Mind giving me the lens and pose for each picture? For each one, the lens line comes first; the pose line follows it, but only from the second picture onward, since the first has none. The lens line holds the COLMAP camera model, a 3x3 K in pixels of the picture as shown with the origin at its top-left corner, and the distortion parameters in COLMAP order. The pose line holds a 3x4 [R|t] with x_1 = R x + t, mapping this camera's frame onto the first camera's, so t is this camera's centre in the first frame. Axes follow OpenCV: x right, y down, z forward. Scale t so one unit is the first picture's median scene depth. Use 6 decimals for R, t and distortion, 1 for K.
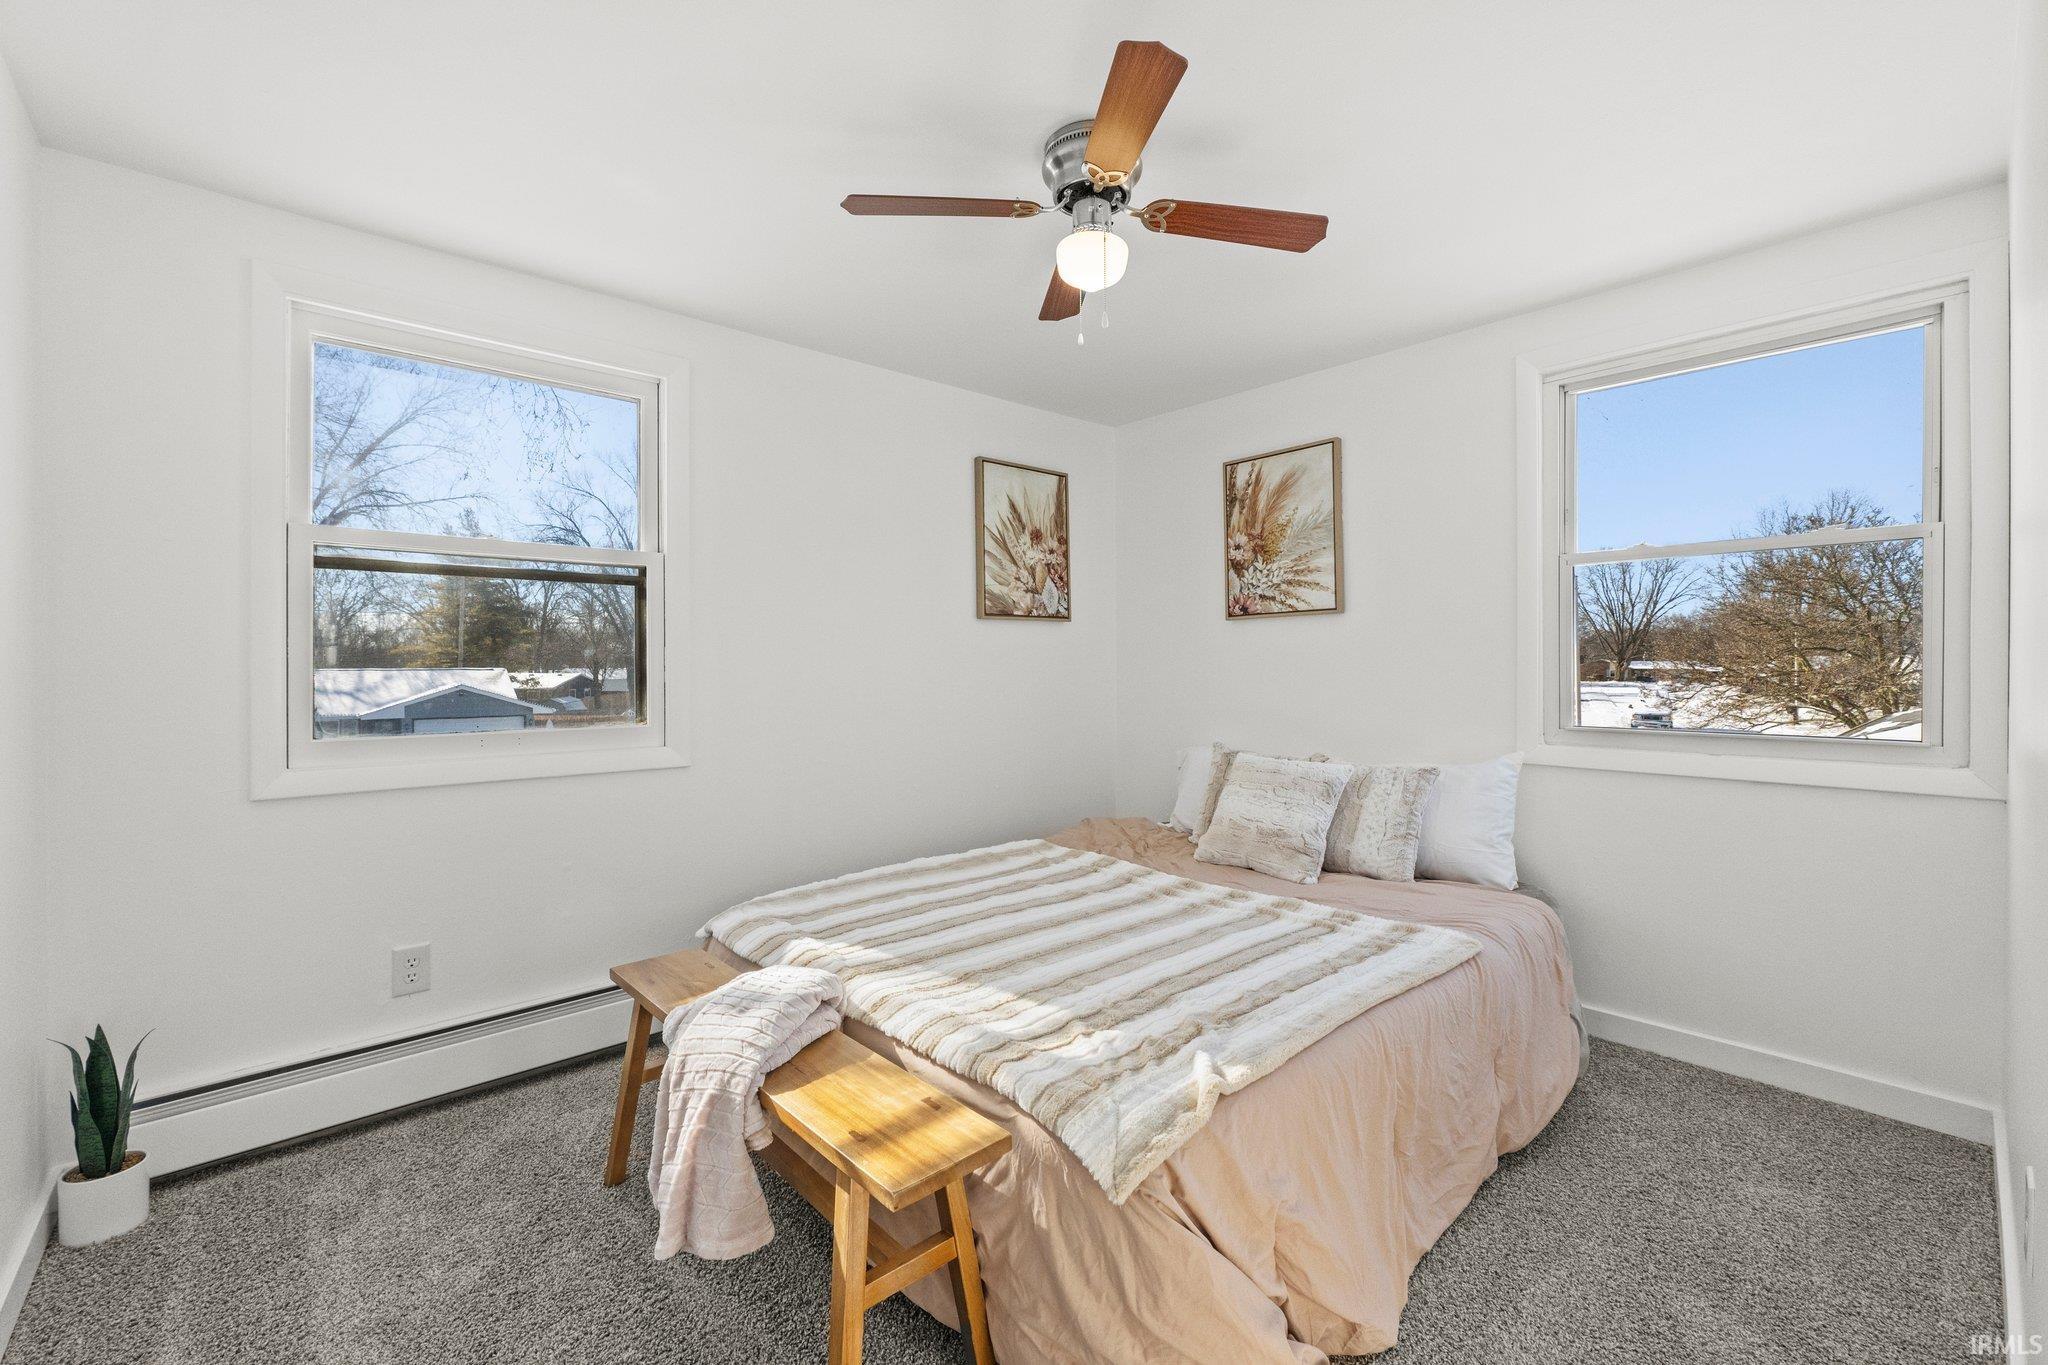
lens RADIAL K [[849.2, 0, 1020.7], [0, 849.2, 675.8], [0, 0, 1]] dist [-0.003219, 0.000677]
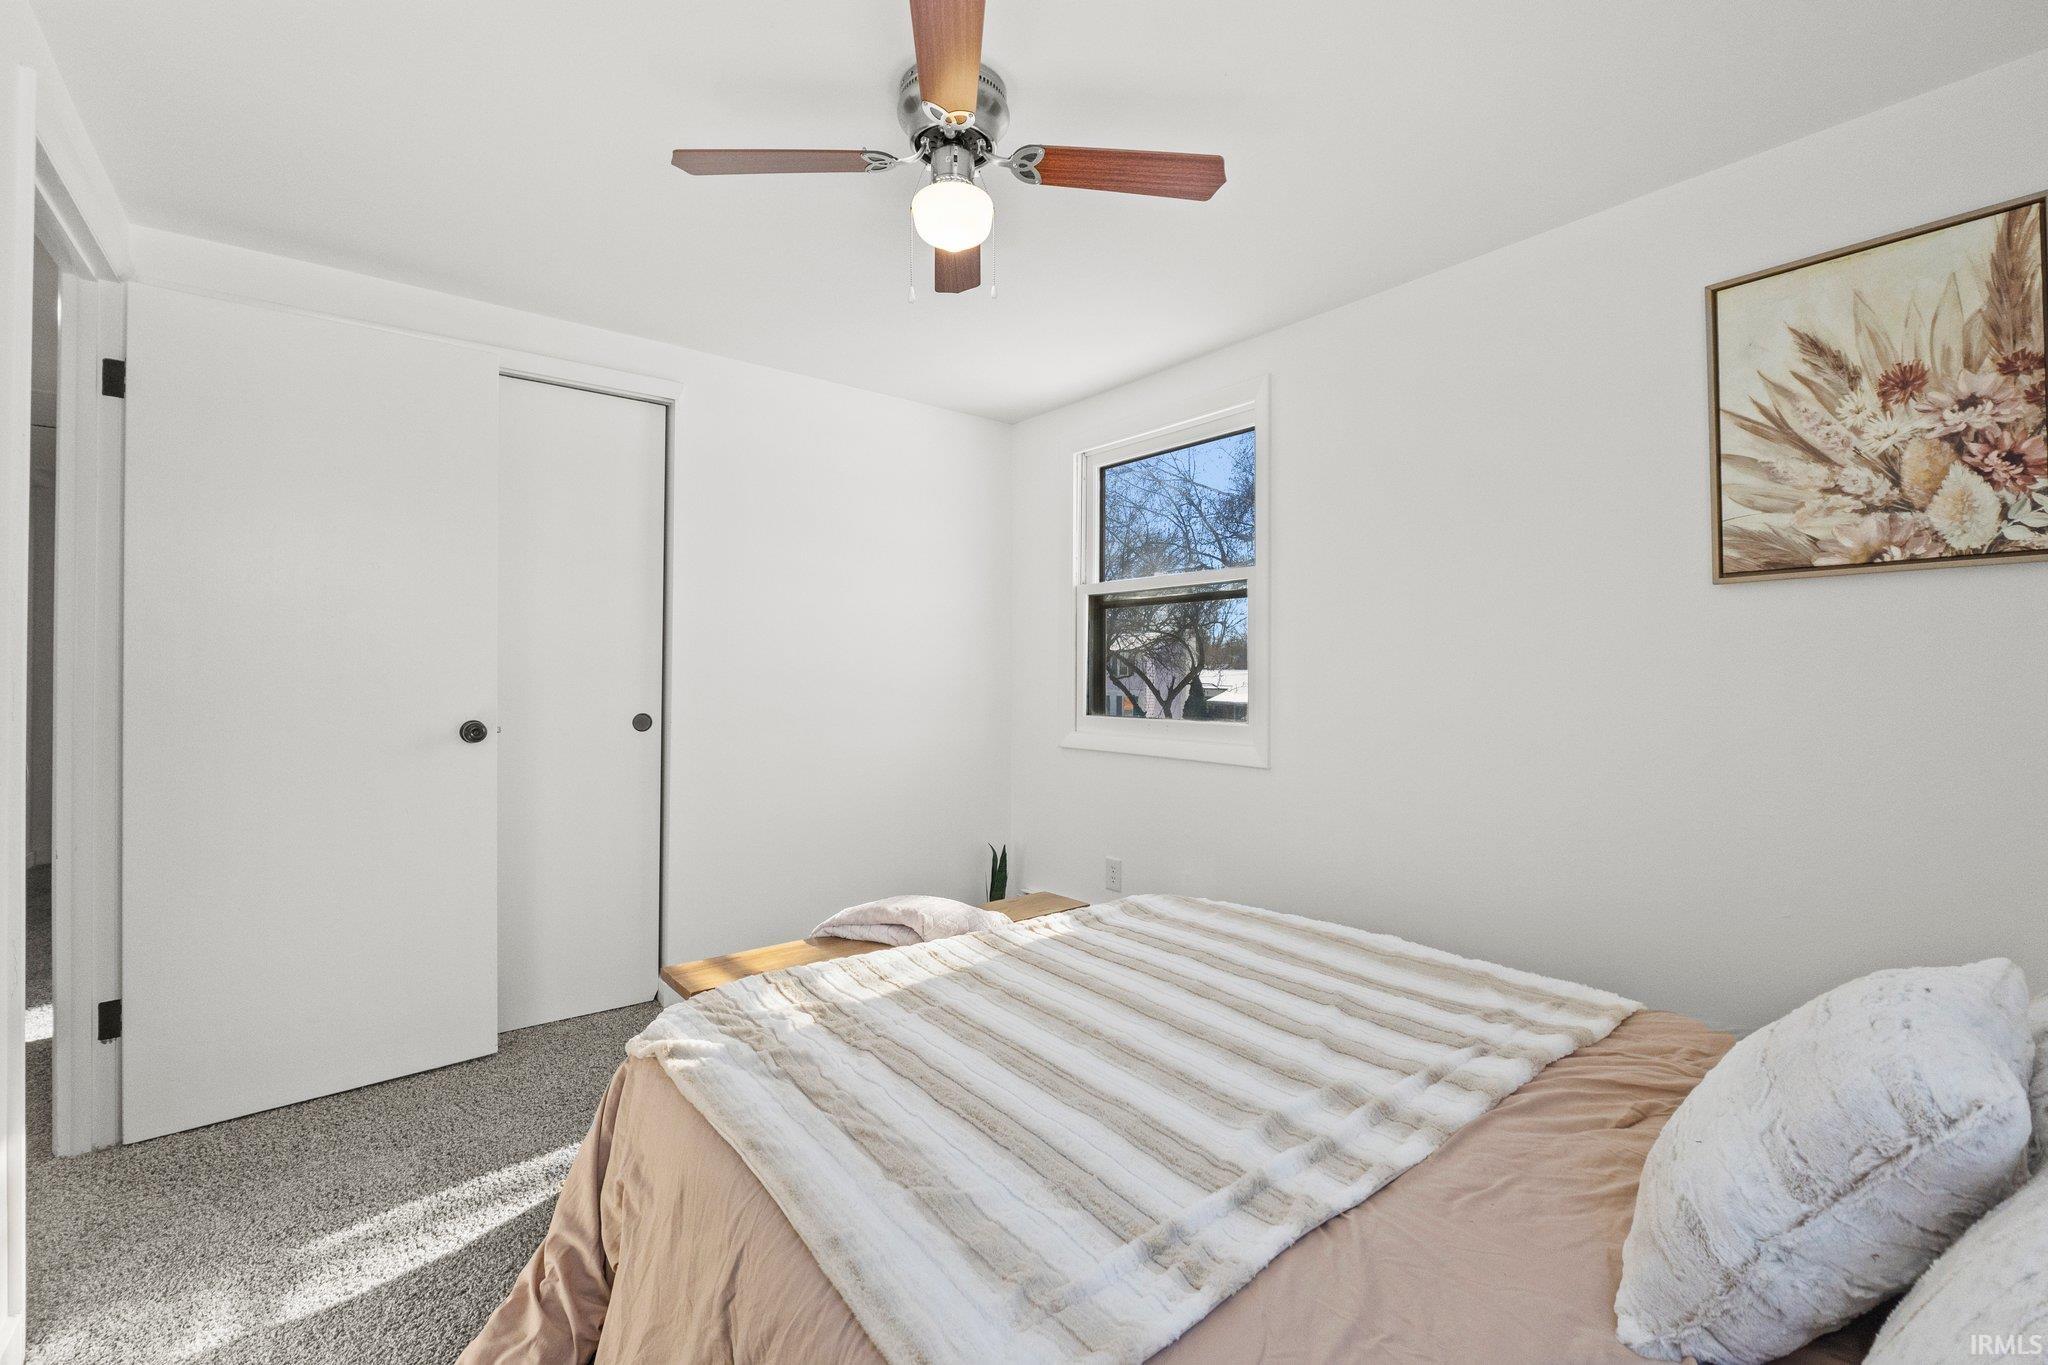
lens RADIAL K [[849.2, 0, 1022.2], [0, 849.2, 669.3], [0, 0, 1]] dist [-0.003219, 0.000677]
pose [[-0.044809, -0.000592, -0.998995, 0.505563], [-0.014090, 0.999901, 0.000040, -0.007063], [0.998896, 0.014078, -0.044813, 0.581116]]
